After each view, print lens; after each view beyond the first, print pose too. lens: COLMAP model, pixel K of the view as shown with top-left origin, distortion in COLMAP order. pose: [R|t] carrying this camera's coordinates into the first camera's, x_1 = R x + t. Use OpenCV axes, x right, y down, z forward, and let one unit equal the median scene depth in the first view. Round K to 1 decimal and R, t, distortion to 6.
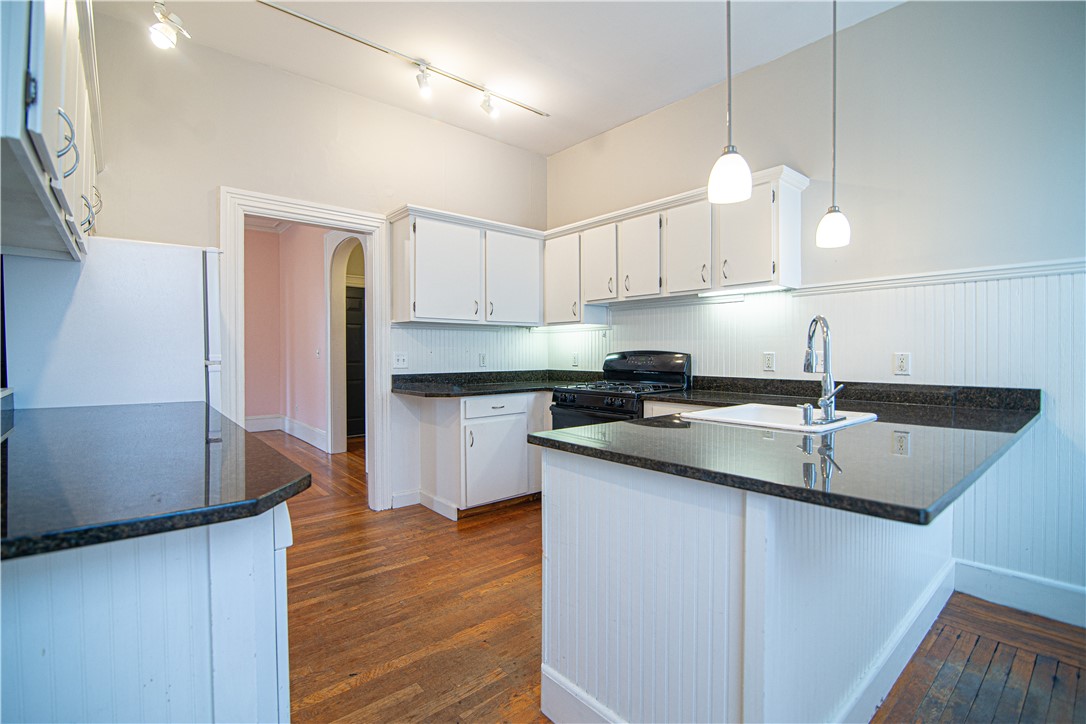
lens RADIAL K [[497.7, 0, 525.8], [0, 497.7, 359.5], [0, 0, 1]] dist [-0.018469, 0.000423]
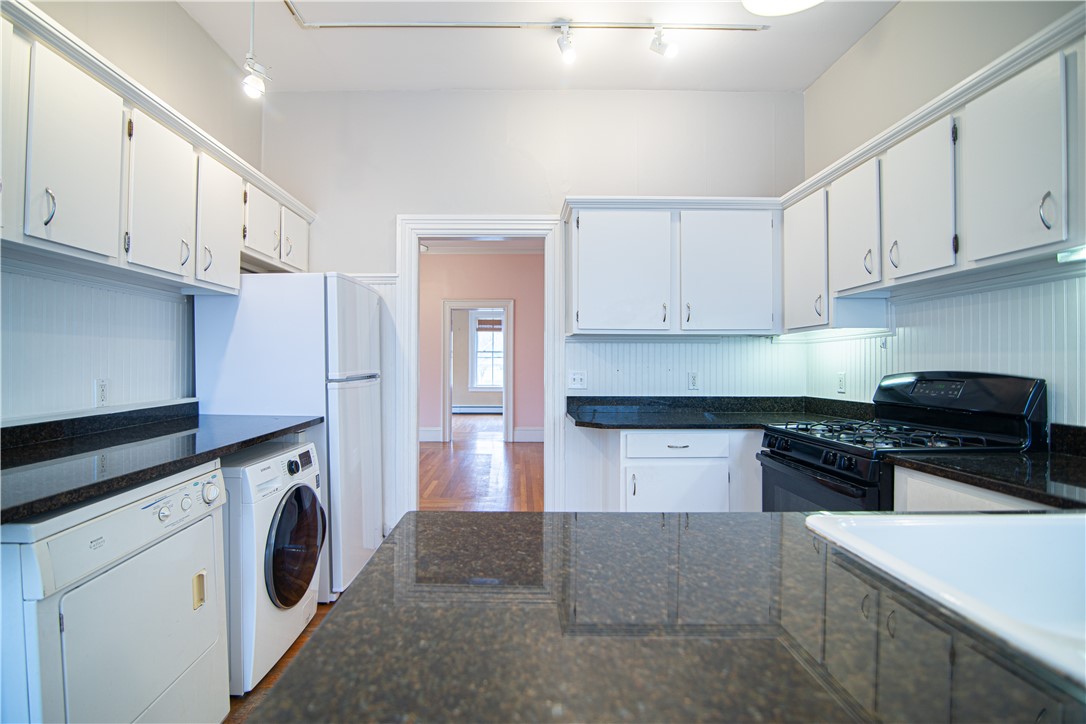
lens RADIAL K [[504.0, 0, 516.5], [0, 504.0, 364.6], [0, 0, 1]] dist [-0.018113, -0.000044]
pose [[0.770883, 0.001222, -0.636976, 0.227226], [-0.013116, 0.999817, -0.013955, -0.011498], [0.636842, 0.019112, 0.770758, 0.268110]]
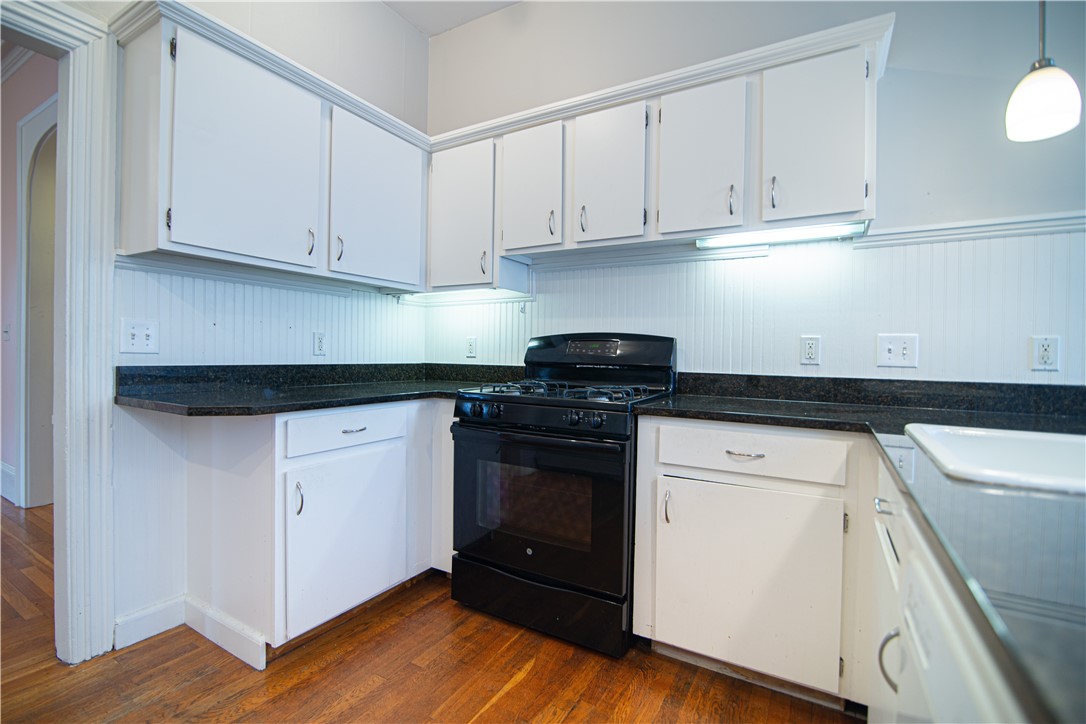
lens RADIAL K [[497.7, 0, 525.8], [0, 497.7, 359.5], [0, 0, 1]] dist [-0.018469, 0.000423]
pose [[0.943917, 0.014506, 0.329863, -0.057477], [-0.014264, 0.999893, -0.003152, 0.020164], [-0.329873, -0.001730, 0.944024, 0.438937]]
